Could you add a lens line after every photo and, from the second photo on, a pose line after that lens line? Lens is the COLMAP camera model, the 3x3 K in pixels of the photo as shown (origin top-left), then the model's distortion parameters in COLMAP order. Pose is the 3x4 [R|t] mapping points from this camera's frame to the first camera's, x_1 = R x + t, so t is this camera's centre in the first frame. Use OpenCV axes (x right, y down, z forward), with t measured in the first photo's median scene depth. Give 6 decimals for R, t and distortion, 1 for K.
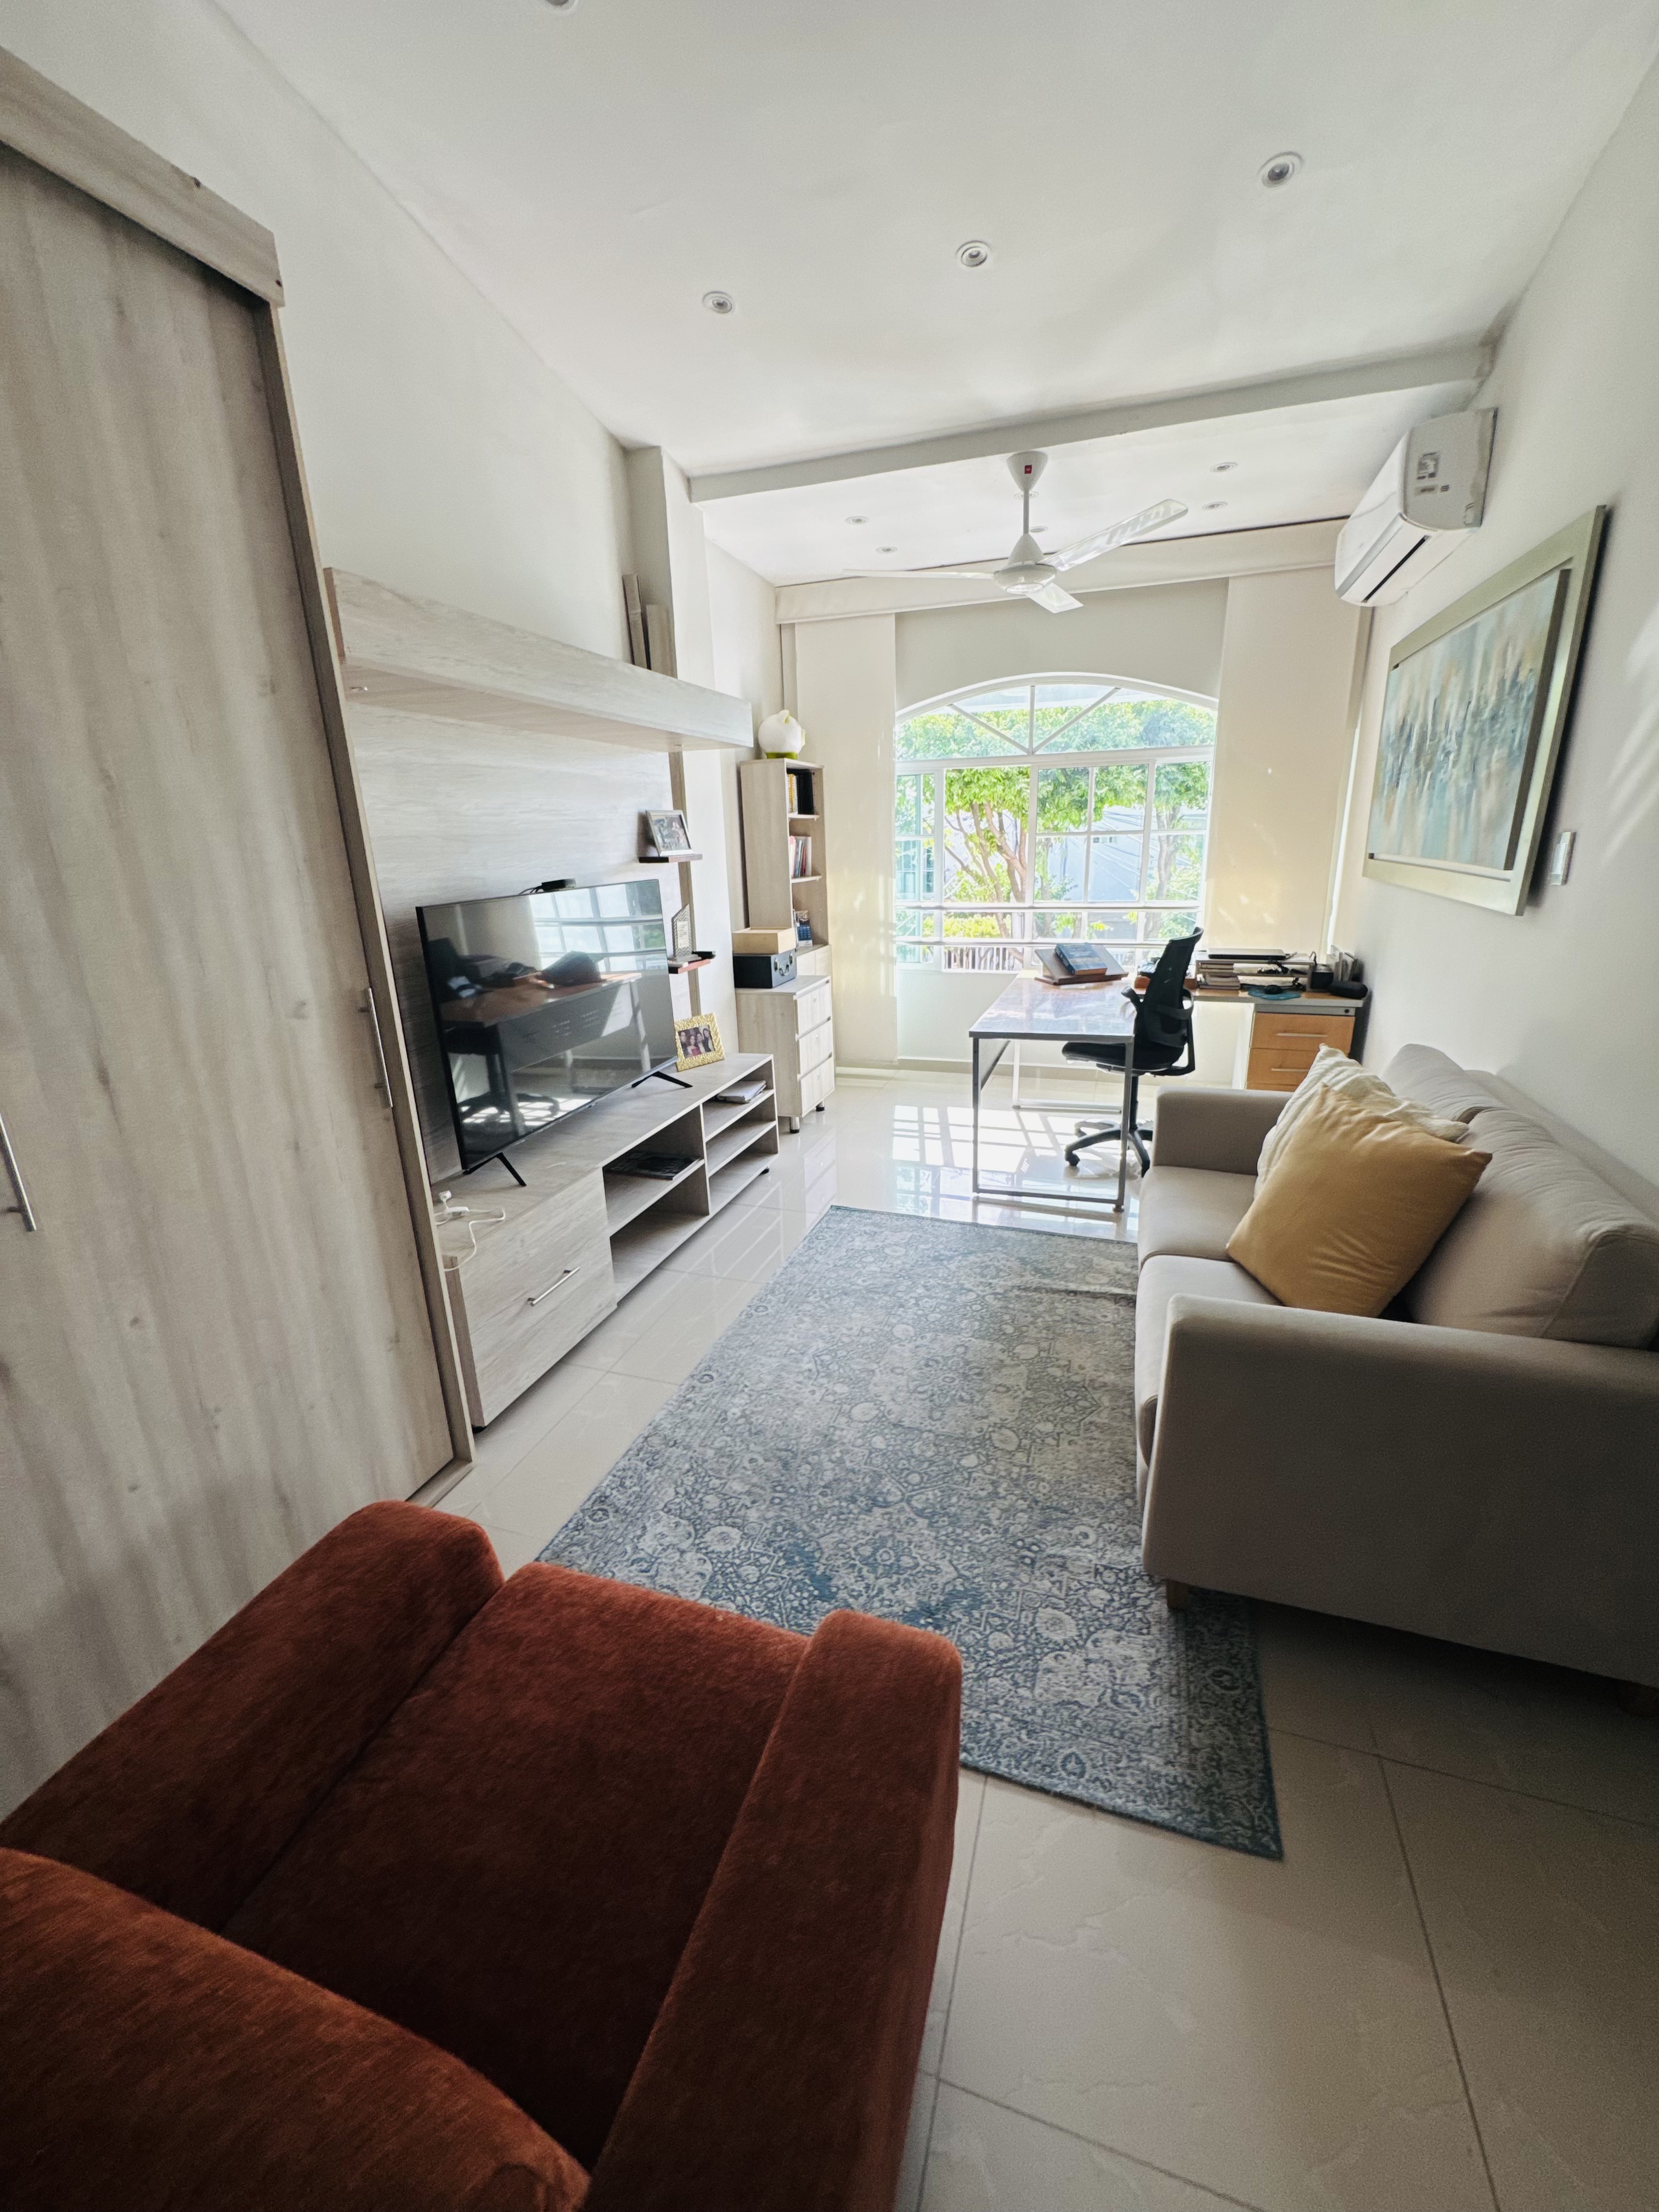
lens RADIAL K [[881.0, 0, 832.2], [0, 881.0, 1107.1], [0, 0, 1]] dist [-0.008619, 0.000830]
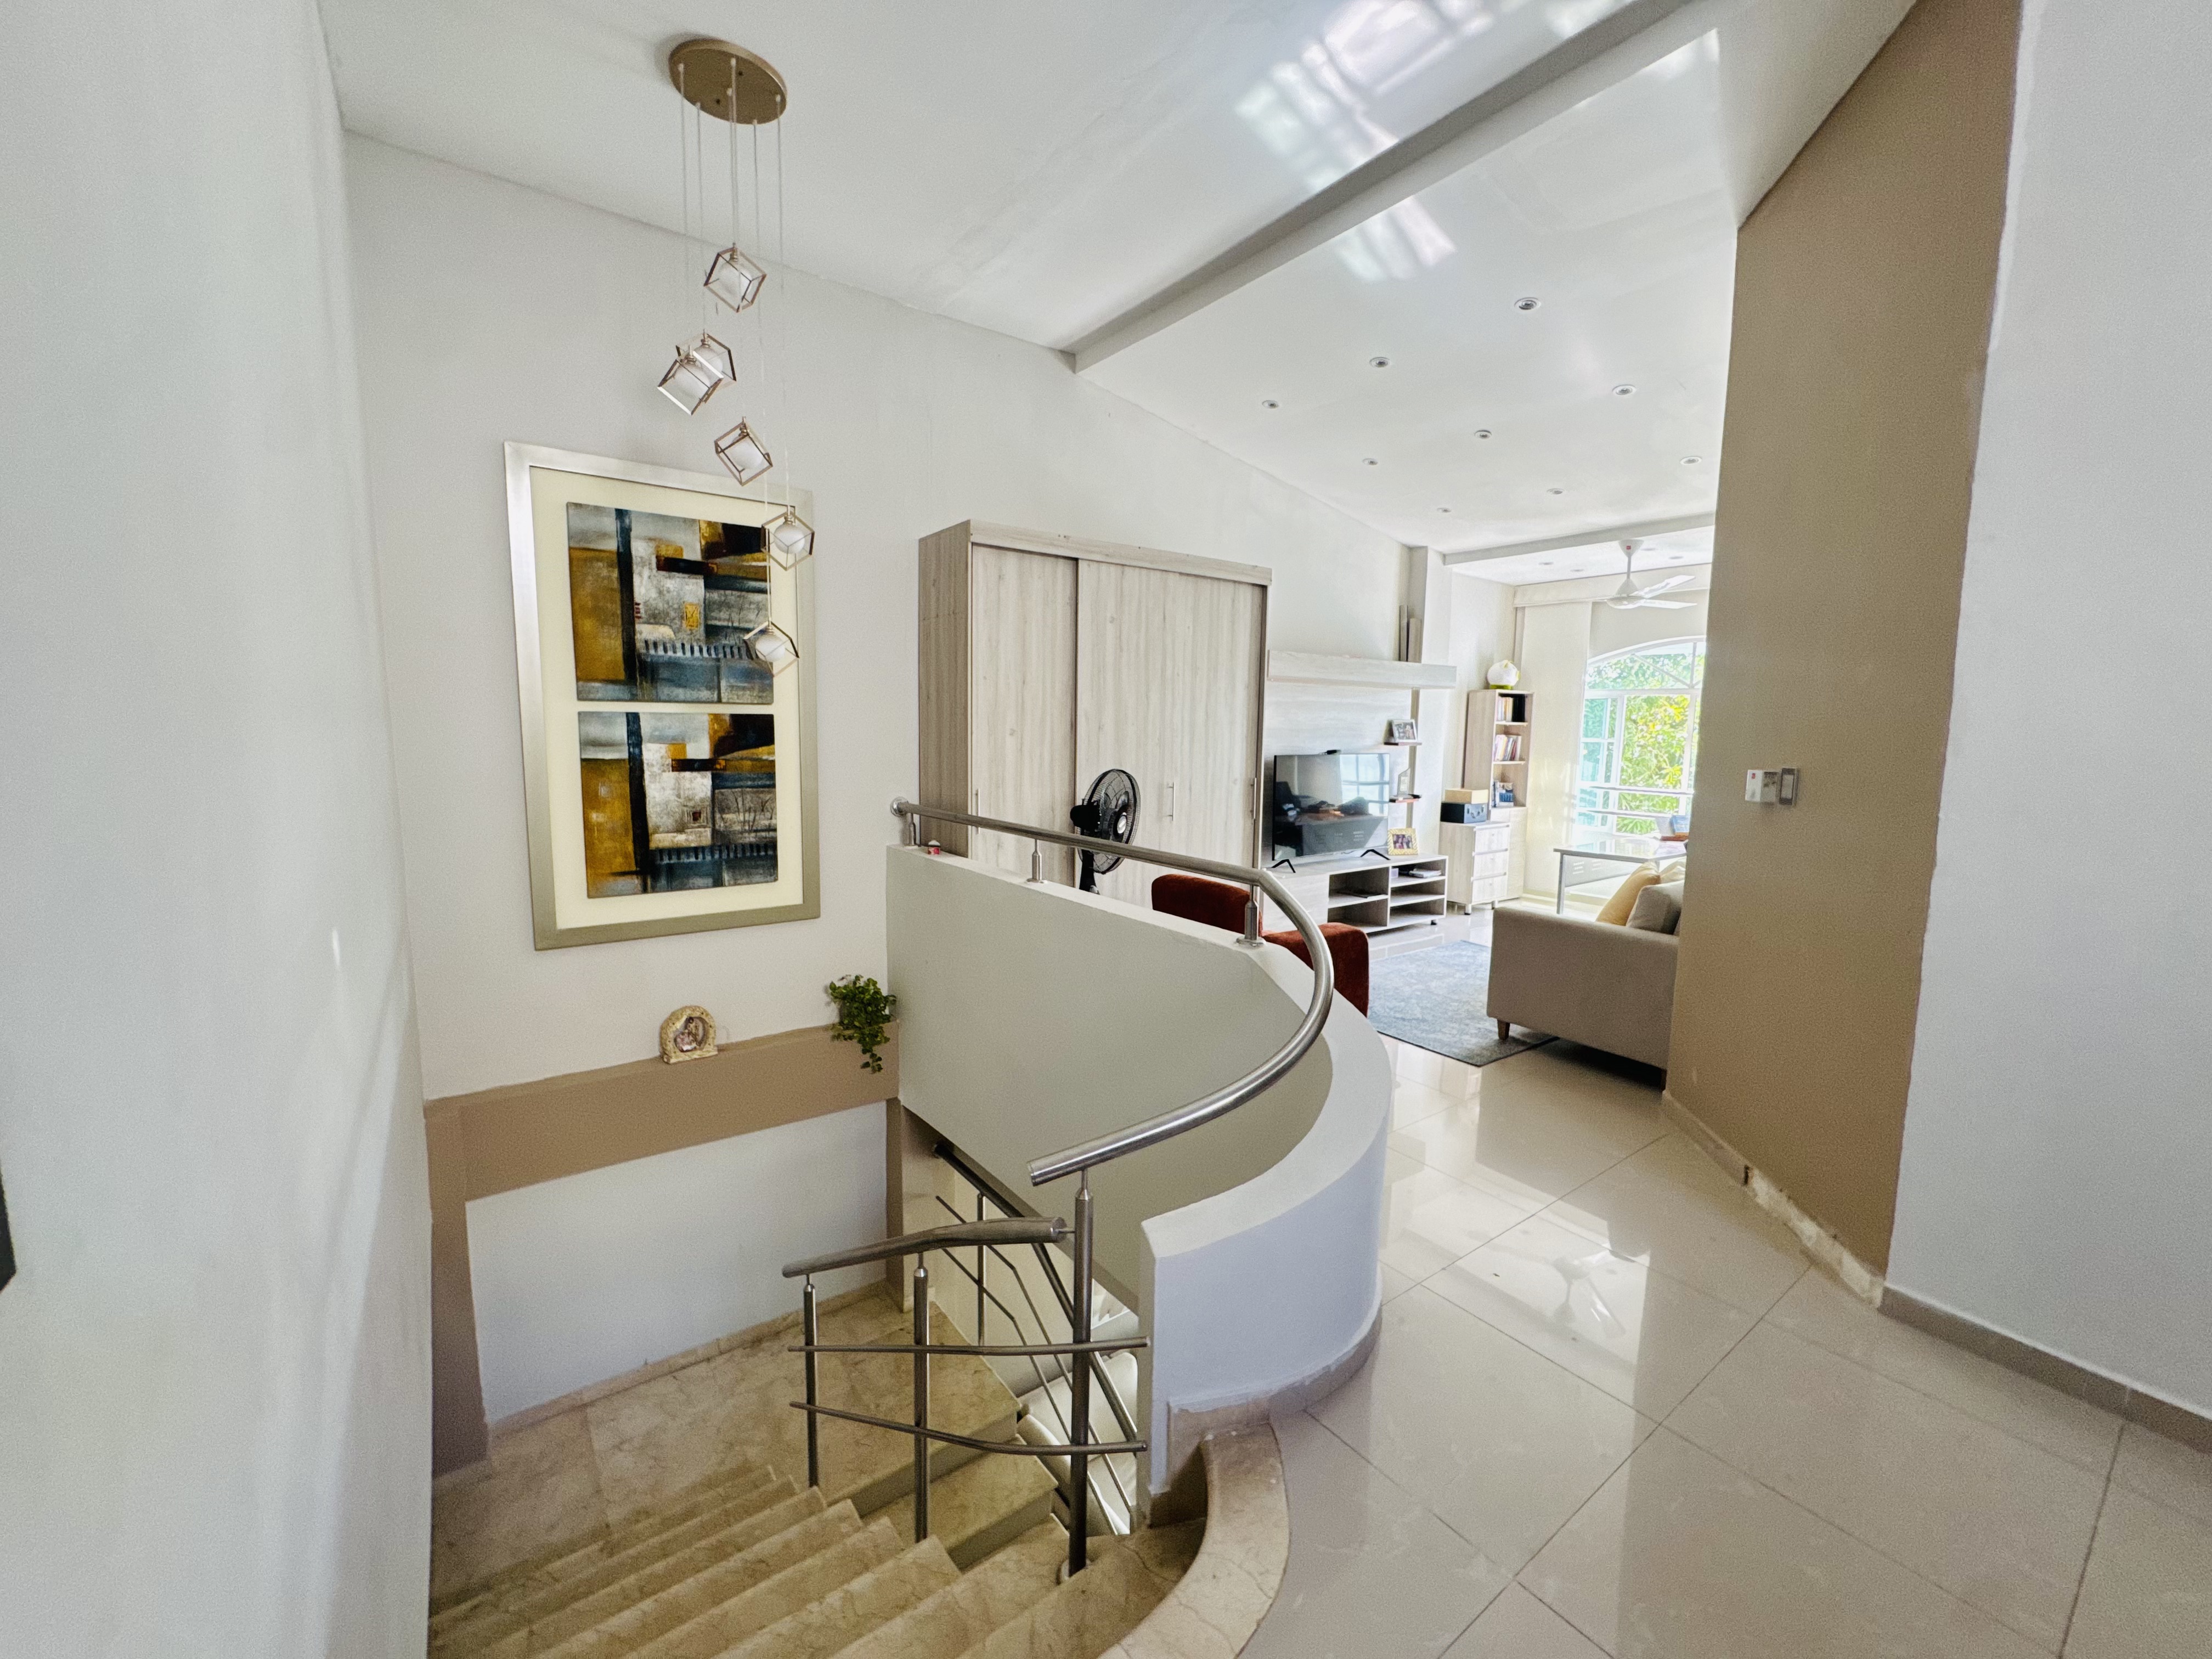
lens RADIAL K [[881.0, 0, 1107.7], [0, 881.0, 830.2], [0, 0, 1]] dist [-0.008619, 0.000830]
pose [[0.812877, 0.107734, -0.572384, 0.384183], [-0.206538, 0.972198, -0.110331, 0.226467], [0.544584, 0.207904, 0.812529, -0.804924]]
